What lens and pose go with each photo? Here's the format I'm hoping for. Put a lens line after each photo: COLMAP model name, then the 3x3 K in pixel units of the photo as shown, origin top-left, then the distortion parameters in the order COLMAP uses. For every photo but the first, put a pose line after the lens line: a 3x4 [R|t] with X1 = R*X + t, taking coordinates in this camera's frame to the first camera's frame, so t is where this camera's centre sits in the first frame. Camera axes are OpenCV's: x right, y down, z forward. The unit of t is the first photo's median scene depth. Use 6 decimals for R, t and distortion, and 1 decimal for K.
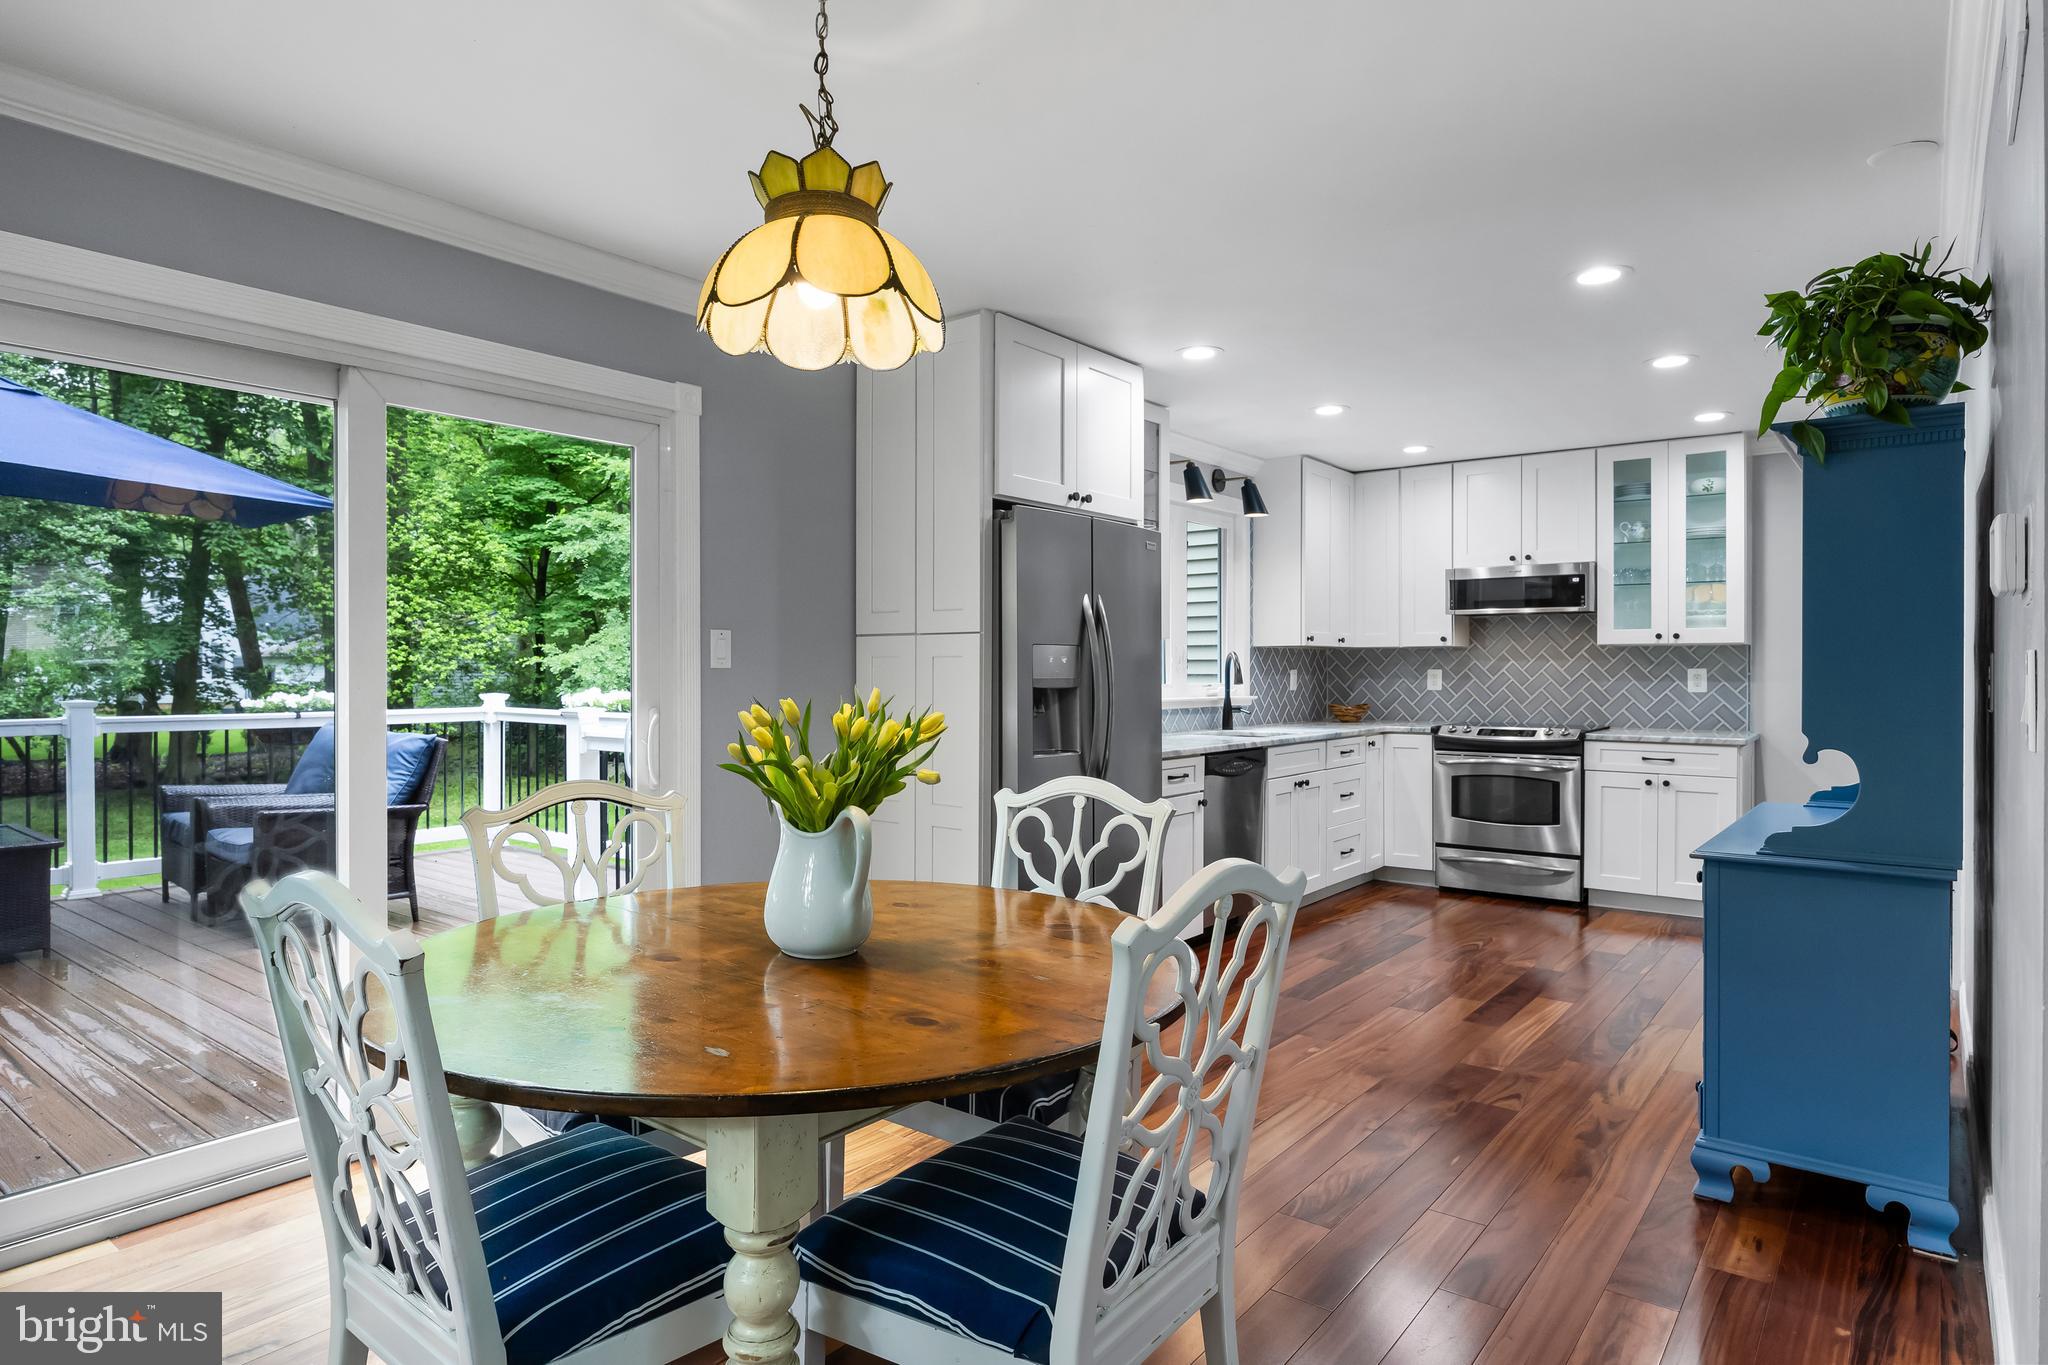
lens RADIAL K [[1142.4, 0, 1018.9], [0, 1142.4, 673.6], [0, 0, 1]] dist [-0.003443, -0.001911]
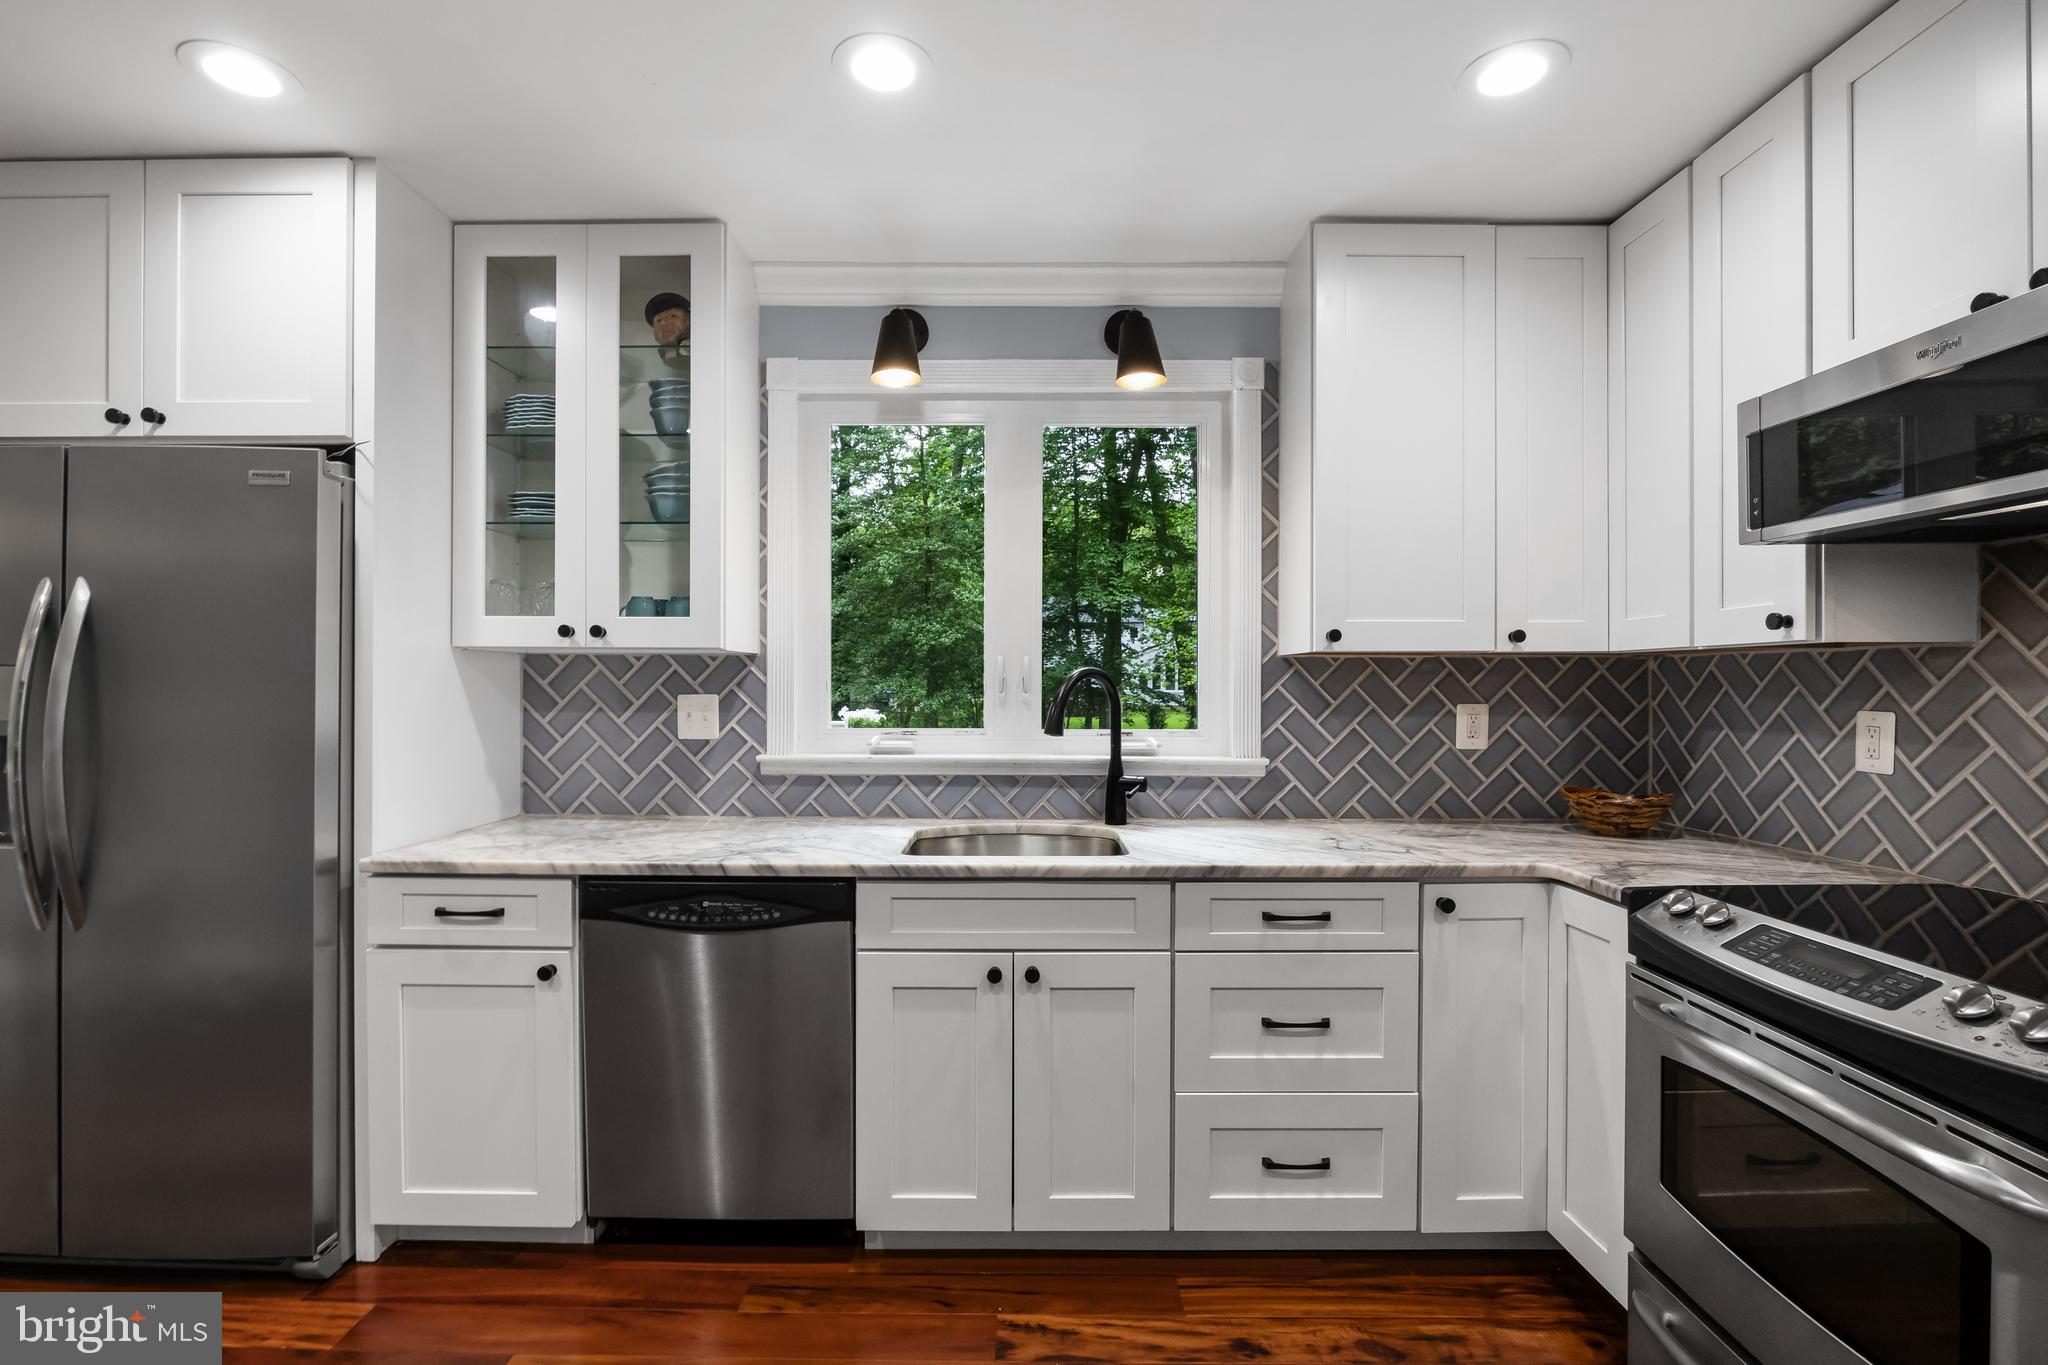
lens RADIAL K [[921.3, 0, 1016.7], [0, 921.3, 687.2], [0, 0, 1]] dist [-0.016771, 0.001636]
pose [[0.616412, 0.004852, -0.787409, 0.476210], [-0.005706, 0.999982, 0.001695, -0.011316], [0.787403, 0.003448, 0.616429, 0.719506]]
